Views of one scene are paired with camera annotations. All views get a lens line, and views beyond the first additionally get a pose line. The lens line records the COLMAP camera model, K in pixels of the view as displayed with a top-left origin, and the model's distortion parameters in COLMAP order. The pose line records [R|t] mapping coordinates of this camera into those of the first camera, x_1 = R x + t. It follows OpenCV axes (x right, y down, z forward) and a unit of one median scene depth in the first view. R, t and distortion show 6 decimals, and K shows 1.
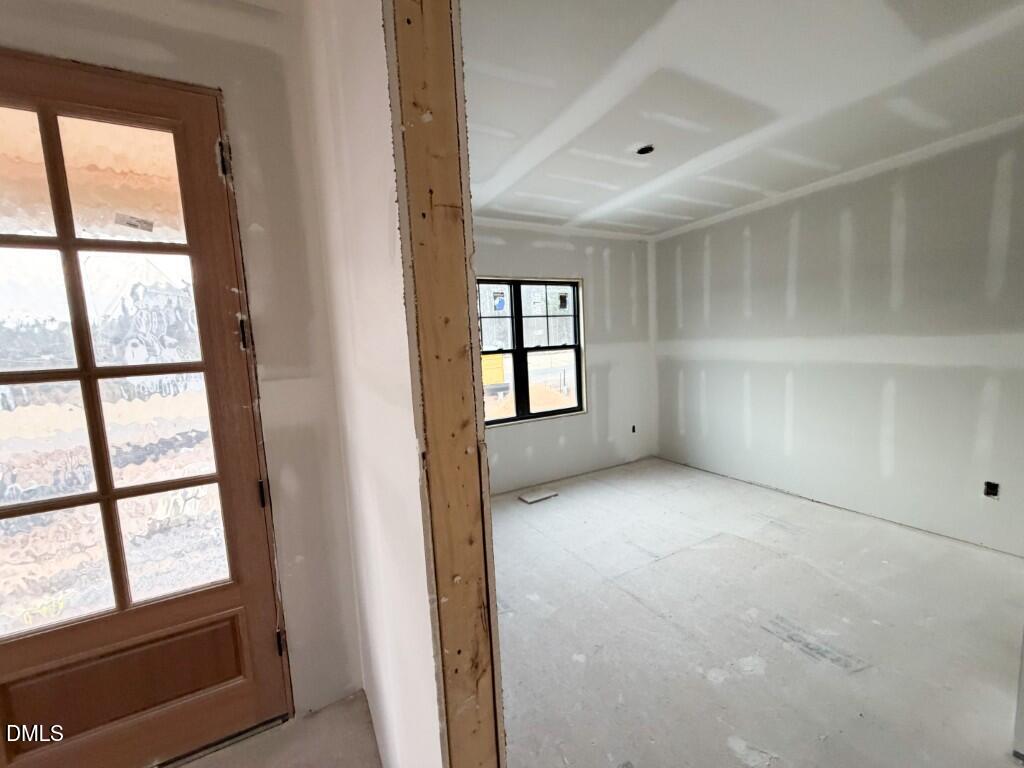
lens RADIAL K [[407.5, 0, 508.4], [0, 407.5, 386.3], [0, 0, 1]] dist [-0.000346, -0.000196]
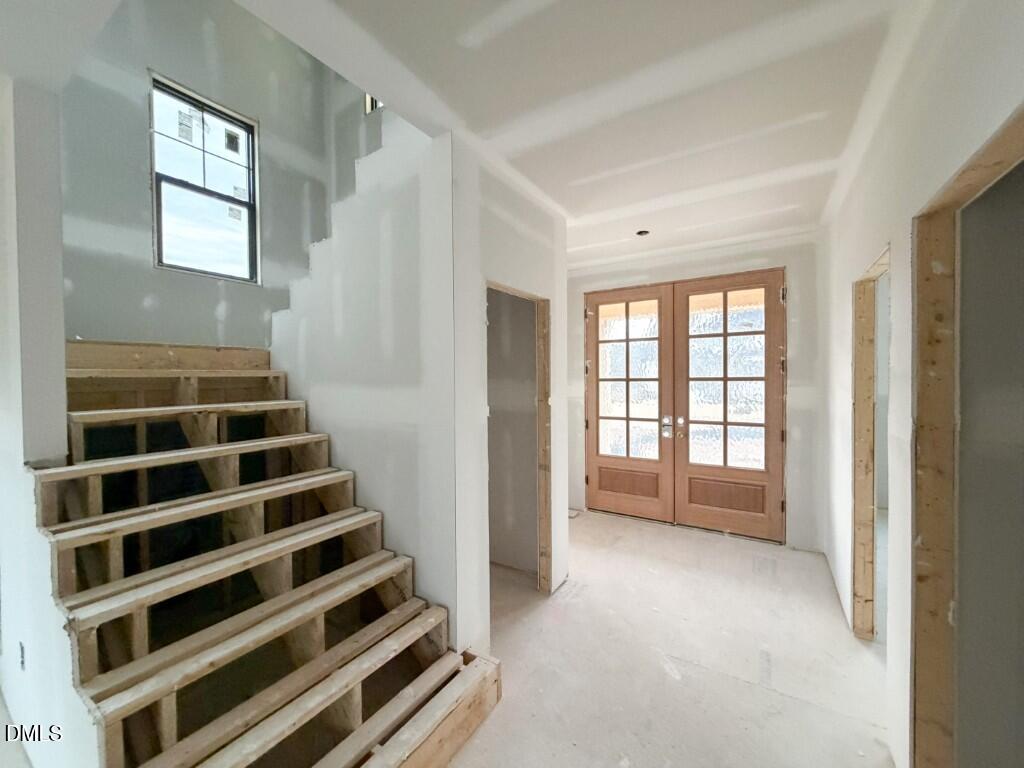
lens RADIAL K [[407.5, 0, 508.4], [0, 407.5, 386.3], [0, 0, 1]] dist [-0.000346, -0.000196]
pose [[0.492018, 0.065286, -0.868134, 0.632486], [-0.101757, 0.994662, 0.017130, 0.112096], [0.864618, 0.079910, 0.496035, -1.562377]]
